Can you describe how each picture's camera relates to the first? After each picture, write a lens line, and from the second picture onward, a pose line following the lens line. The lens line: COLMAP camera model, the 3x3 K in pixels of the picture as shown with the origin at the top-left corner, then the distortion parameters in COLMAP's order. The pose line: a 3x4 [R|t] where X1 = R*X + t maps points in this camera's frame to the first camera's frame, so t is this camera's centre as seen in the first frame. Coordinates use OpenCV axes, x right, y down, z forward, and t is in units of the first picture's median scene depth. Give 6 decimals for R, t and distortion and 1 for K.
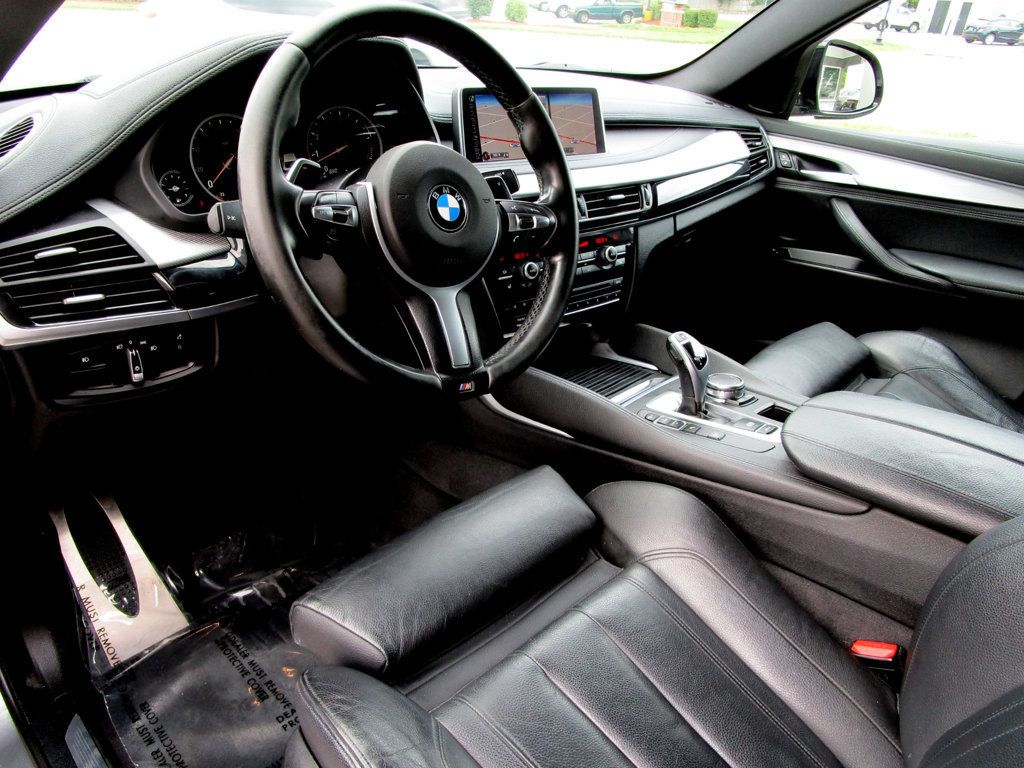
lens RADIAL K [[757.5, 0, 534.9], [0, 757.5, 369.9], [0, 0, 1]] dist [-0.005605, -0.000087]
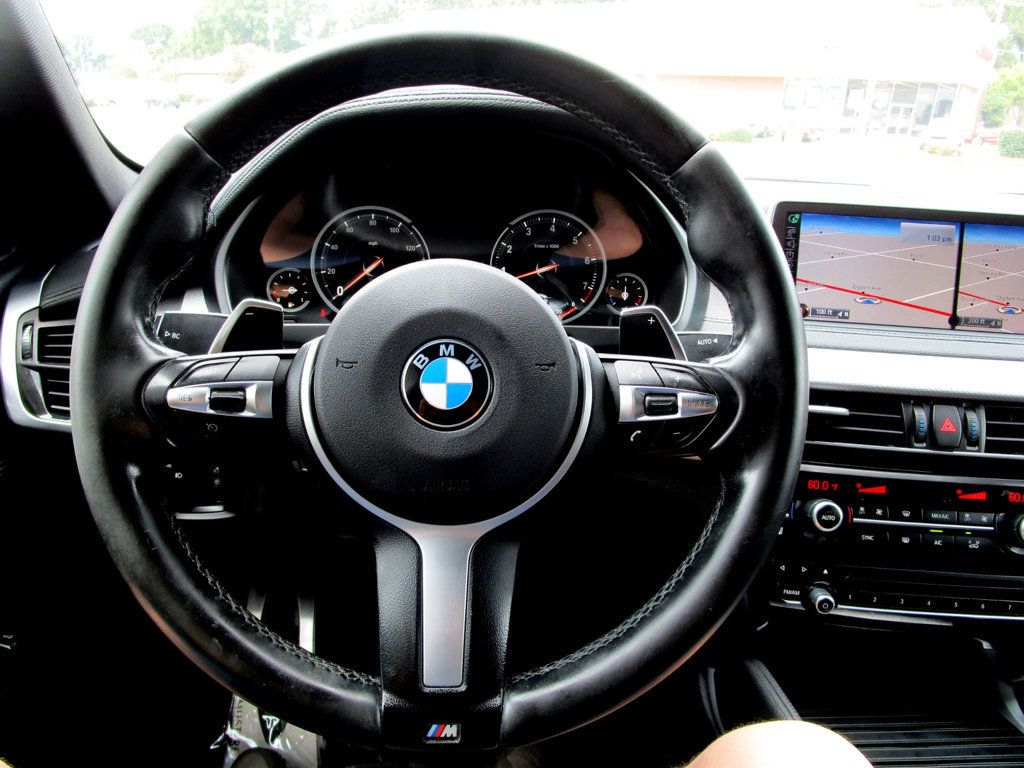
lens RADIAL K [[745.2, 0, 486.7], [0, 745.2, 379.3], [0, 0, 1]] dist [-0.016025, 0.000947]
pose [[0.721567, 0.199643, -0.662935, 0.128005], [-0.297312, 0.954091, -0.036283, -0.108288], [0.625257, 0.223279, 0.747797, 0.332751]]
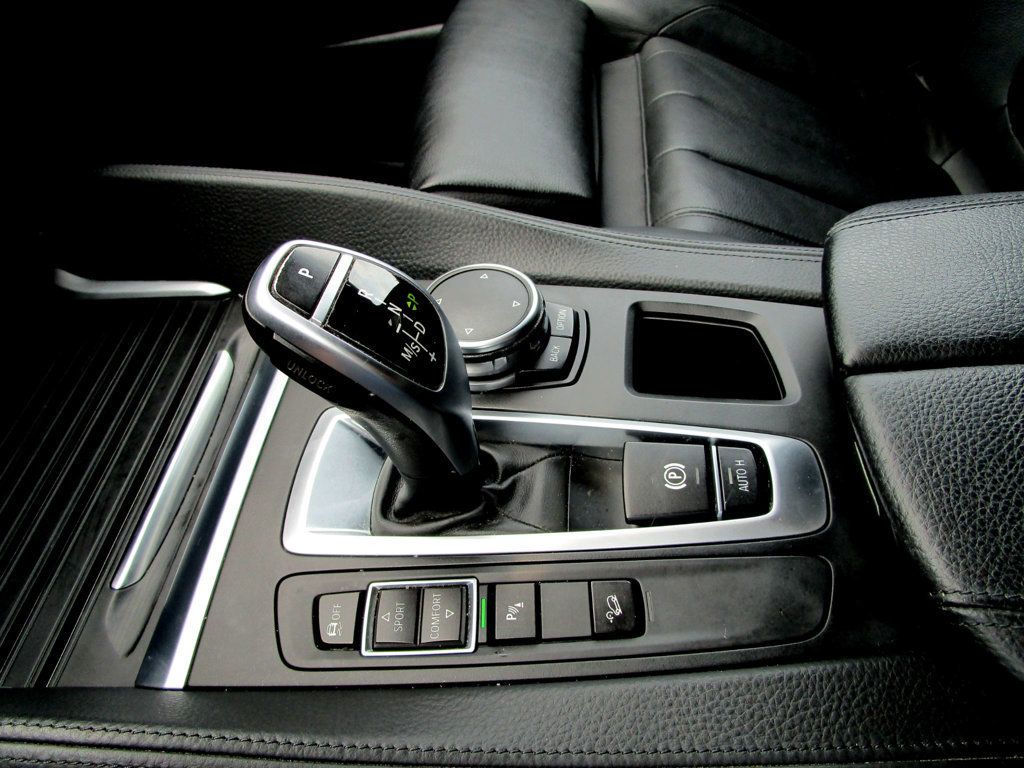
lens RADIAL K [[734.8, 0, 512.0], [0, 734.8, 384.0], [0, 0, 1]] dist [-0.022628, 0.000479]
pose [[0.792521, -0.498344, 0.351516, 0.118273], [0.296099, 0.818343, 0.492585, -0.080500], [-0.533138, -0.286300, 0.796113, 0.614841]]
